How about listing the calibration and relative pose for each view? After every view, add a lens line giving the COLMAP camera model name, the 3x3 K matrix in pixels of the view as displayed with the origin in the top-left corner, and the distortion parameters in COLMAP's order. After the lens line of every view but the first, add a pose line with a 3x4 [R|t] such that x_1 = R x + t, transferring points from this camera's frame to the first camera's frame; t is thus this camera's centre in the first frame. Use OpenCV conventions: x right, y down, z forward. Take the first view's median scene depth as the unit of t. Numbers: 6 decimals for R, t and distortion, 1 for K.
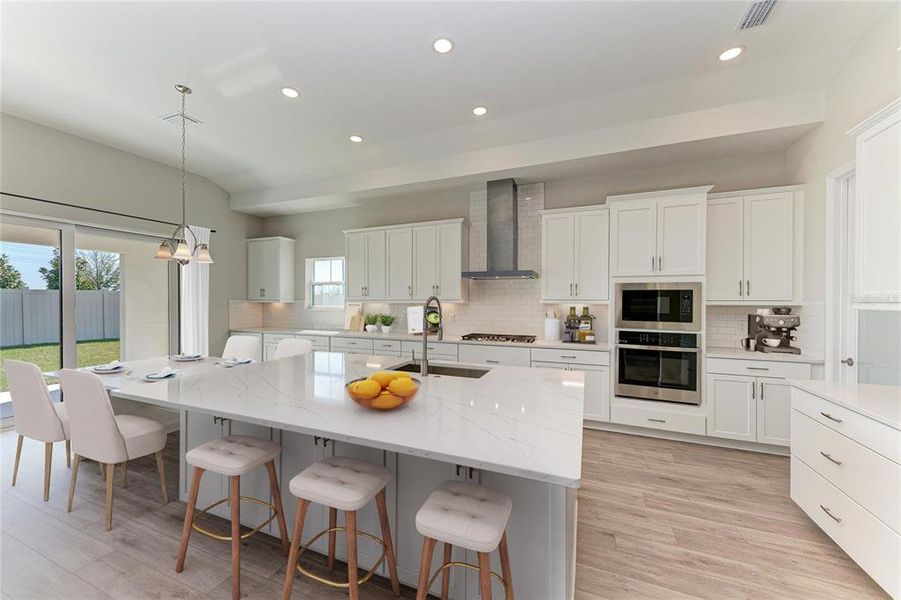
lens RADIAL K [[317.6, 0, 459.9], [0, 317.6, 300.4], [0, 0, 1]] dist [-0.007775, -0.000068]
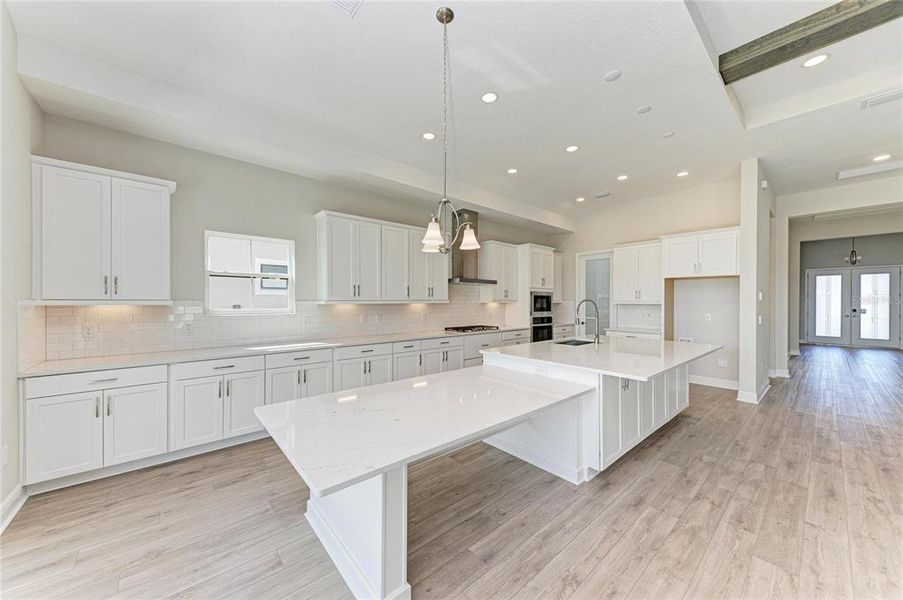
lens RADIAL K [[324.4, 0, 452.8], [0, 324.4, 300.9], [0, 0, 1]] dist [0.000626, -0.000213]
pose [[0.465029, -0.001392, 0.885294, -1.349391], [-0.001046, 0.999997, 0.002122, -0.002645], [-0.885295, -0.001913, 0.465026, 0.520515]]
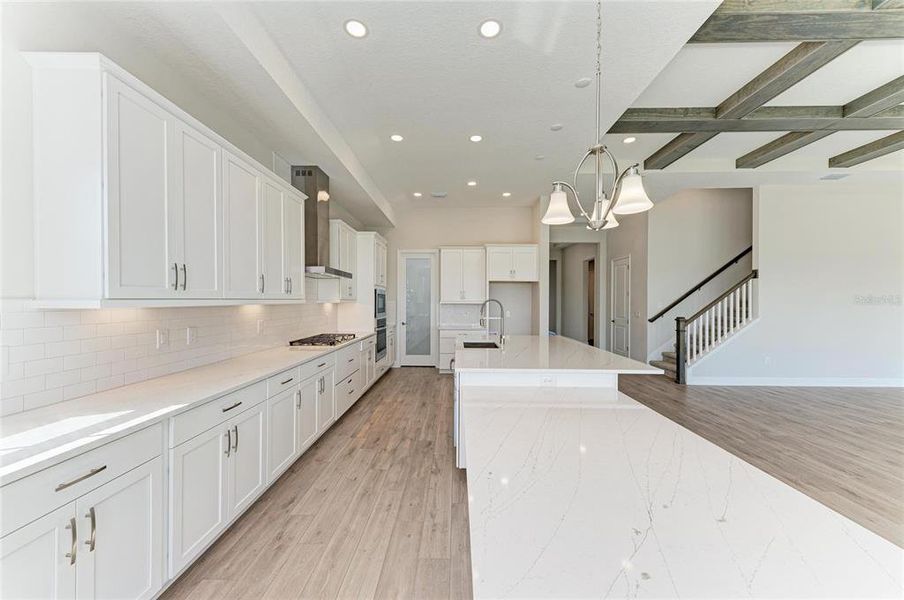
lens RADIAL K [[324.8, 0, 453.3], [0, 324.8, 300.9], [0, 0, 1]] dist [0.000626, -0.000213]
pose [[-0.348286, -0.002131, 0.937386, -1.103429], [-0.003621, 0.999993, 0.000928, -0.000296], [-0.937381, -0.003071, -0.348291, 1.176104]]
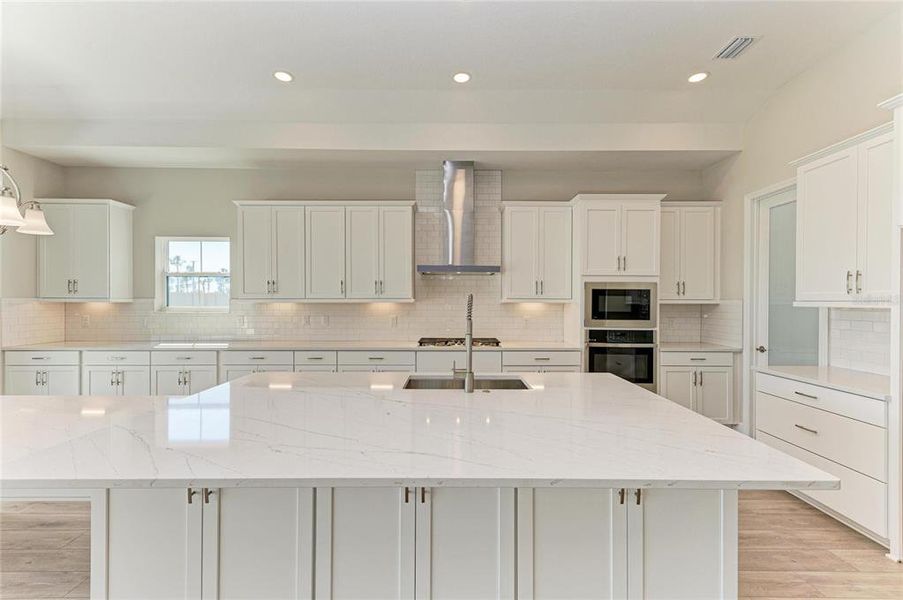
lens RADIAL K [[358.3, 0, 451.5], [0, 358.3, 300.0], [0, 0, 1]] dist [0.001464, 0.000003]
pose [[0.929666, -0.000559, 0.368402, -0.309460], [-0.000861, 0.999993, 0.003689, -0.001480], [-0.368402, -0.003747, 0.929659, 0.104603]]
